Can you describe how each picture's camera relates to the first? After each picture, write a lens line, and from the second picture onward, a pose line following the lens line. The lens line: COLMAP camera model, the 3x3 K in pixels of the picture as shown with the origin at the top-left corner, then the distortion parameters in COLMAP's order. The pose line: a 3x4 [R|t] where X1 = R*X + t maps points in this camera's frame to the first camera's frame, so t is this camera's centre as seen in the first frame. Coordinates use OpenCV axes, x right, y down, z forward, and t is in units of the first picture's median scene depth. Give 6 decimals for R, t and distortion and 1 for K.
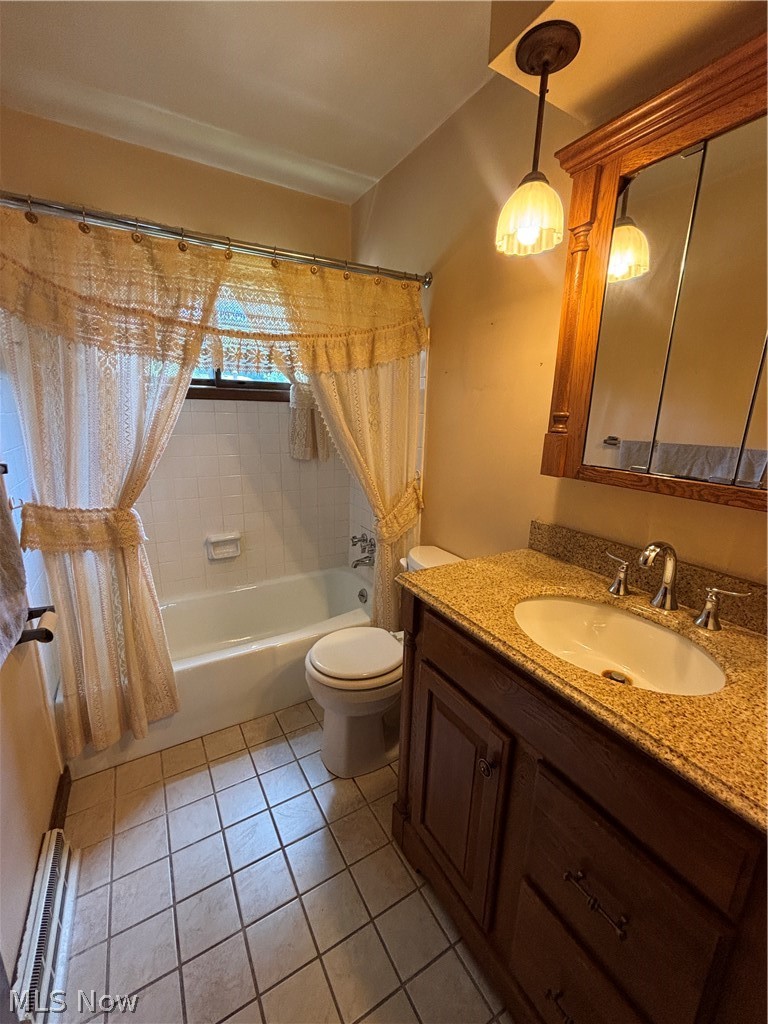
lens RADIAL K [[421.3, 0, 381.0], [0, 421.3, 513.0], [0, 0, 1]] dist [-0.001881, 0.002578]
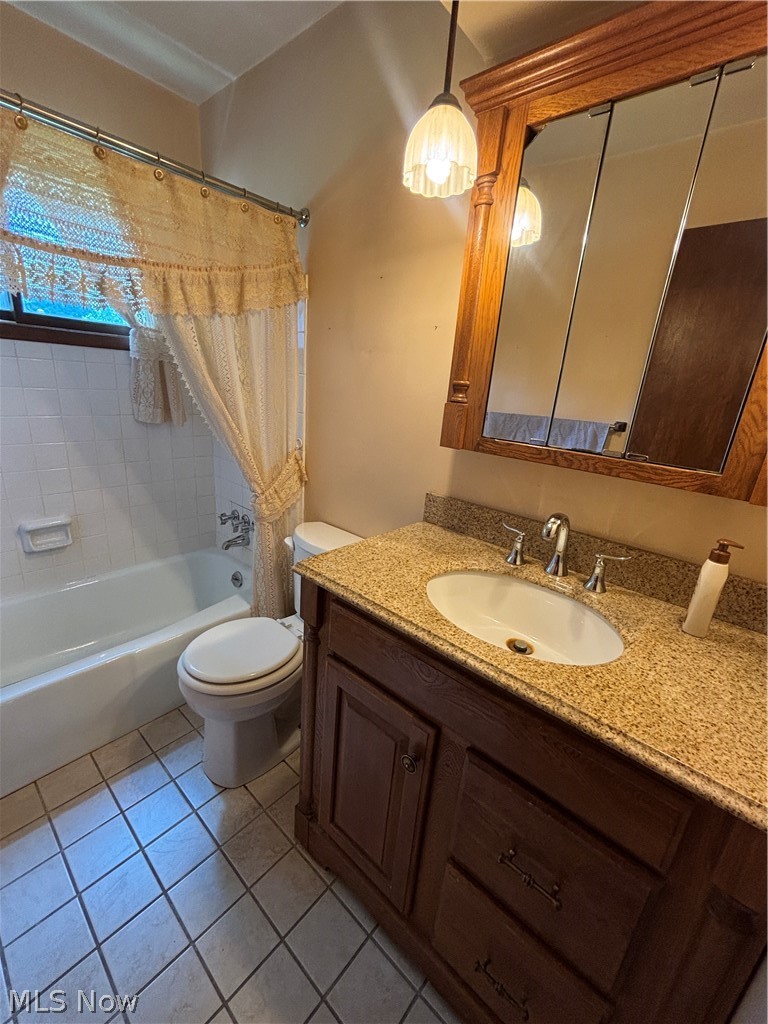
lens RADIAL K [[421.3, 0, 381.8], [0, 421.3, 512.8], [0, 0, 1]] dist [-0.001881, 0.002578]
pose [[0.947117, -0.047238, 0.317392, -0.061540], [0.022267, 0.996396, 0.081849, -0.021686], [-0.320115, -0.070454, 0.944755, 0.131134]]
